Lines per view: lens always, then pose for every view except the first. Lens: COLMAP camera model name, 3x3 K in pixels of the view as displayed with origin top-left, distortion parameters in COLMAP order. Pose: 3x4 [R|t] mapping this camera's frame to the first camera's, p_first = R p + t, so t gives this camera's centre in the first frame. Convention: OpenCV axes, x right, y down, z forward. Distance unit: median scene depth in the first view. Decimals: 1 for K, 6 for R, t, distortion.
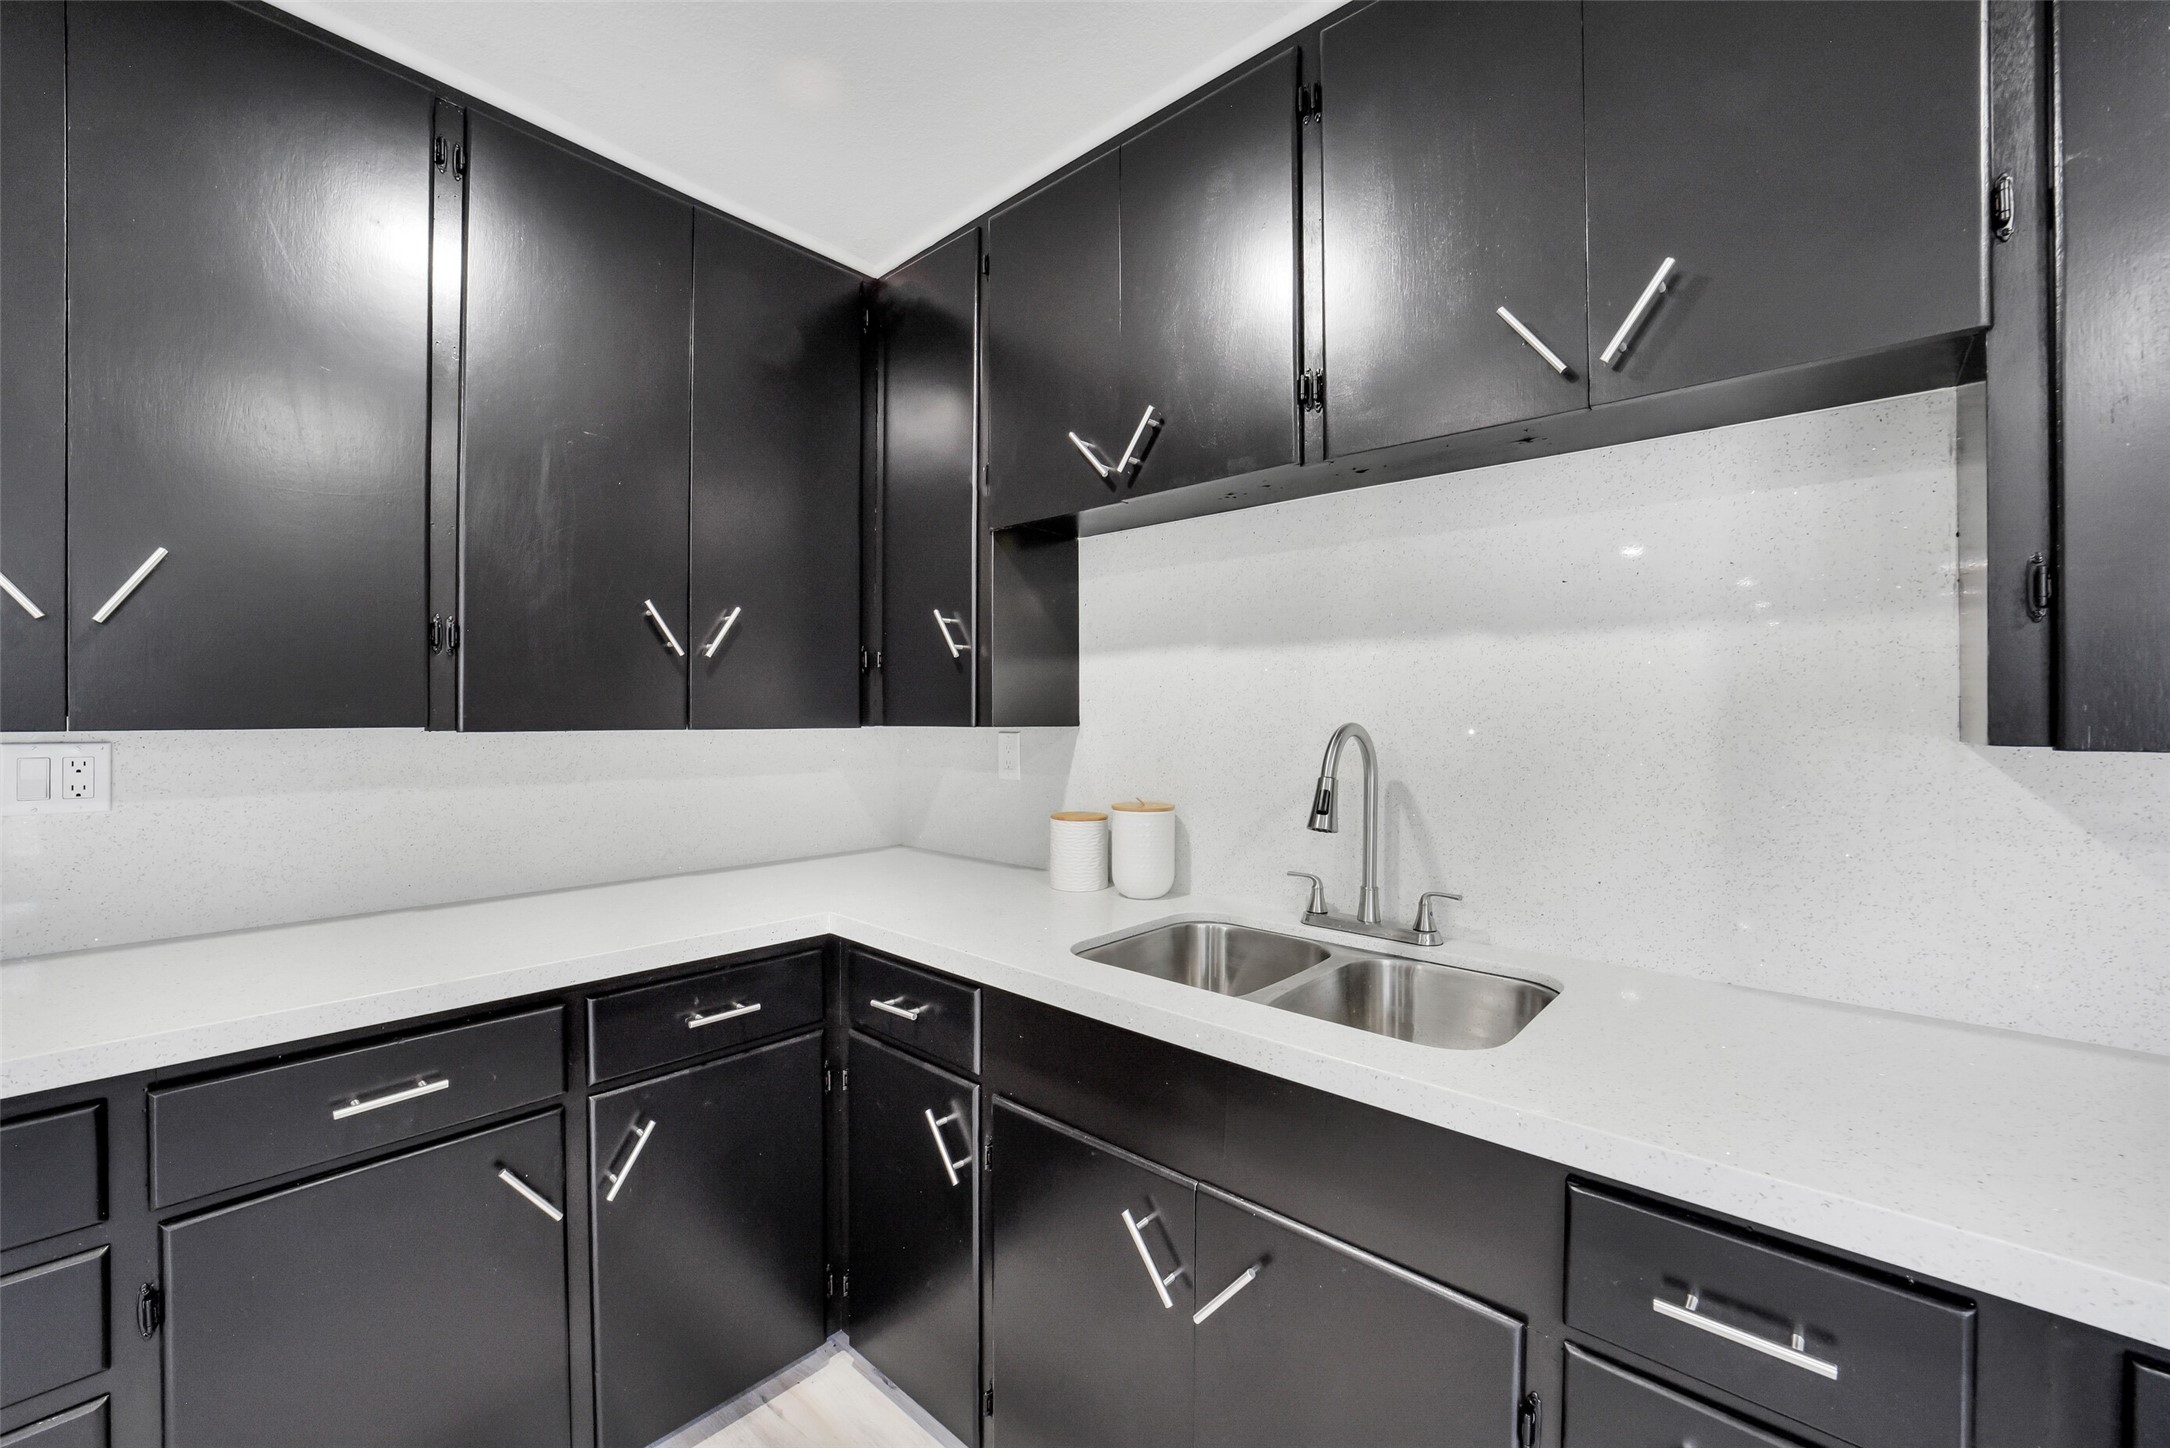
lens RADIAL K [[855.3, 0, 1079.8], [0, 855.3, 722.2], [0, 0, 1]] dist [-0.030127, 0.005377]
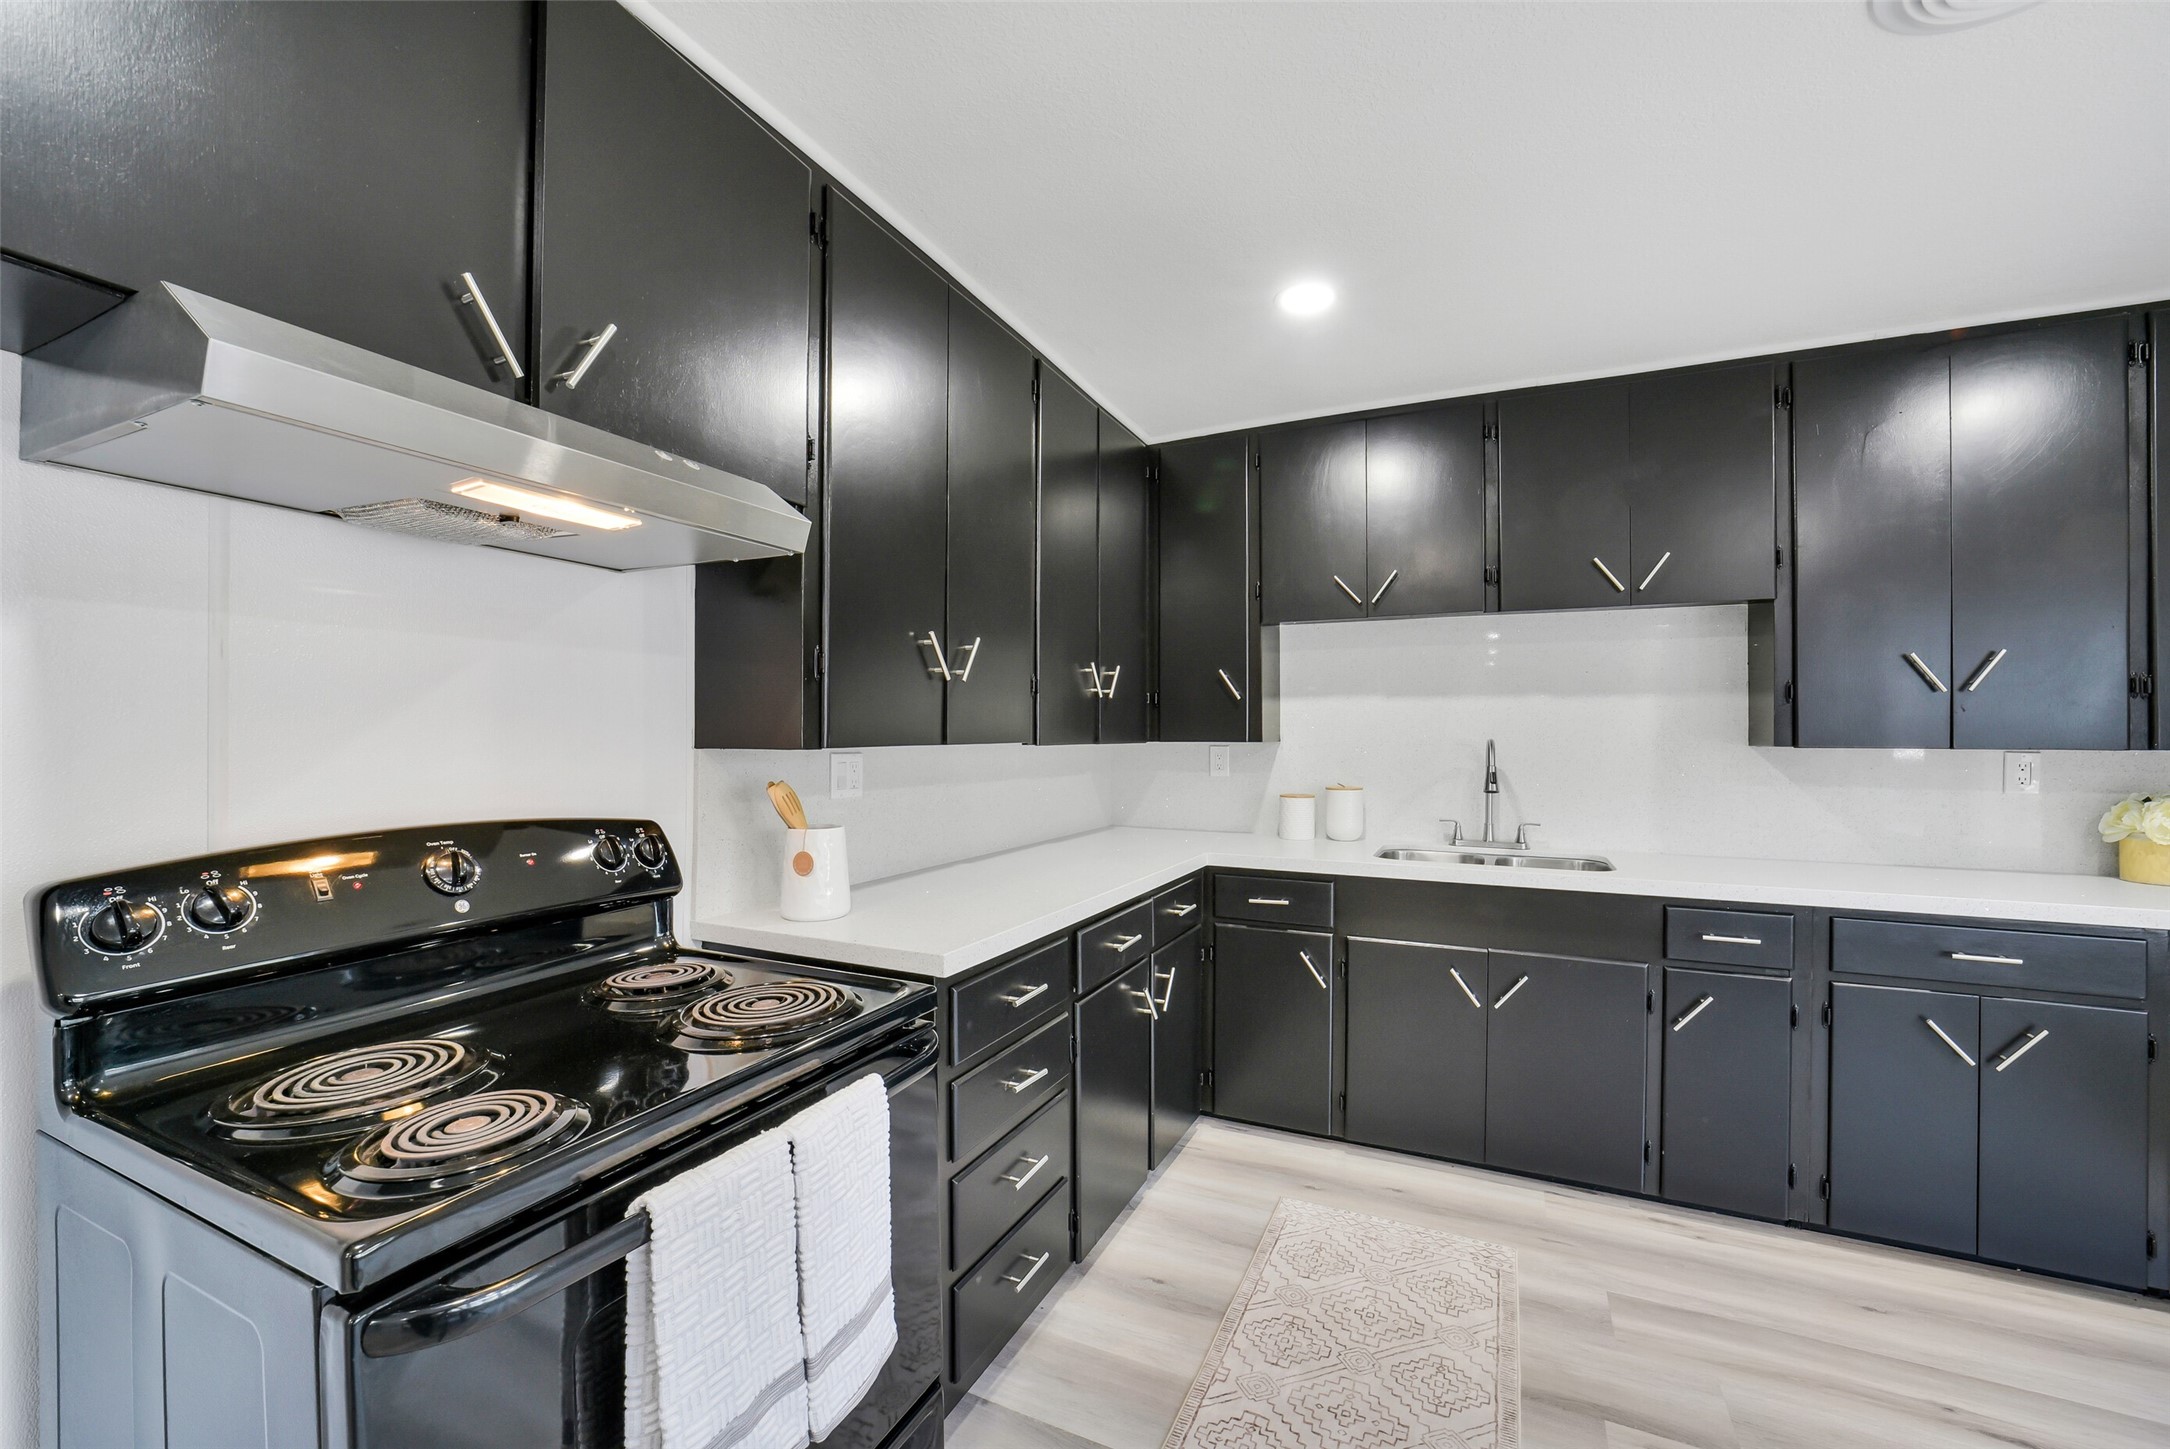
lens RADIAL K [[855.3, 0, 1089.6], [0, 855.3, 739.4], [0, 0, 1]] dist [-0.030127, 0.005377]
pose [[0.957258, -0.001812, 0.289229, -1.075814], [0.001692, 0.999998, 0.000666, -0.001001], [-0.289230, -0.000149, 0.957260, -0.584724]]
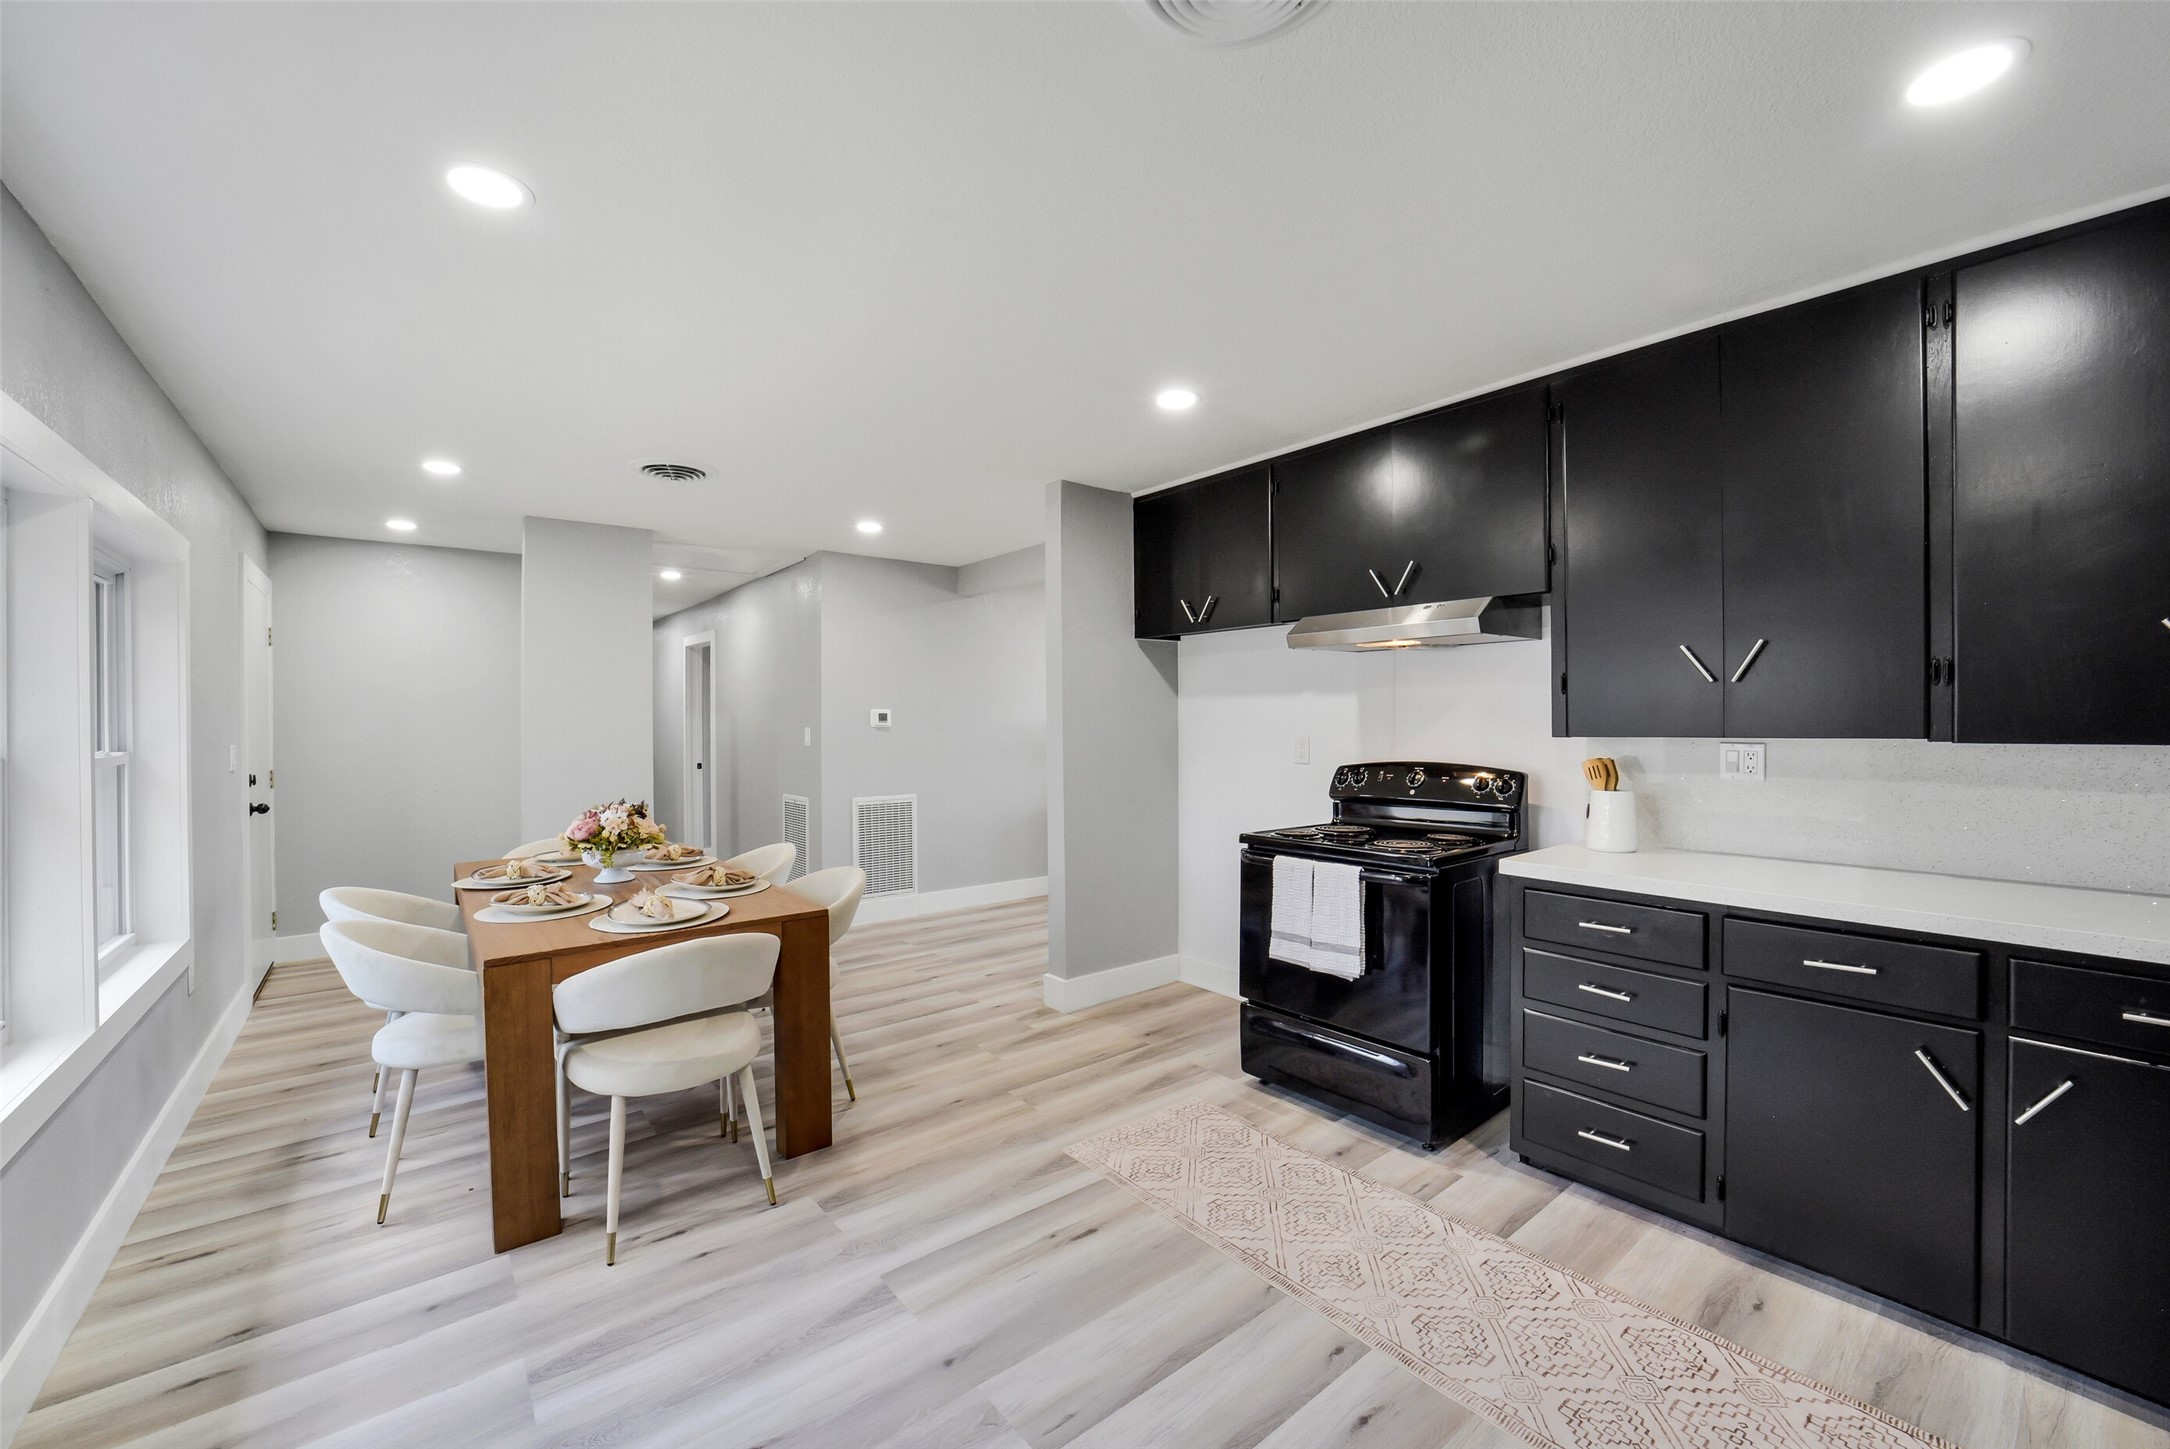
lens RADIAL K [[855.3, 0, 1087.9], [0, 855.3, 731.7], [0, 0, 1]] dist [-0.030127, 0.005377]
pose [[-0.150619, 0.013679, -0.988497, 0.738635], [0.002747, 0.999906, 0.013418, -0.025484], [0.988588, -0.000694, -0.150642, -0.151821]]
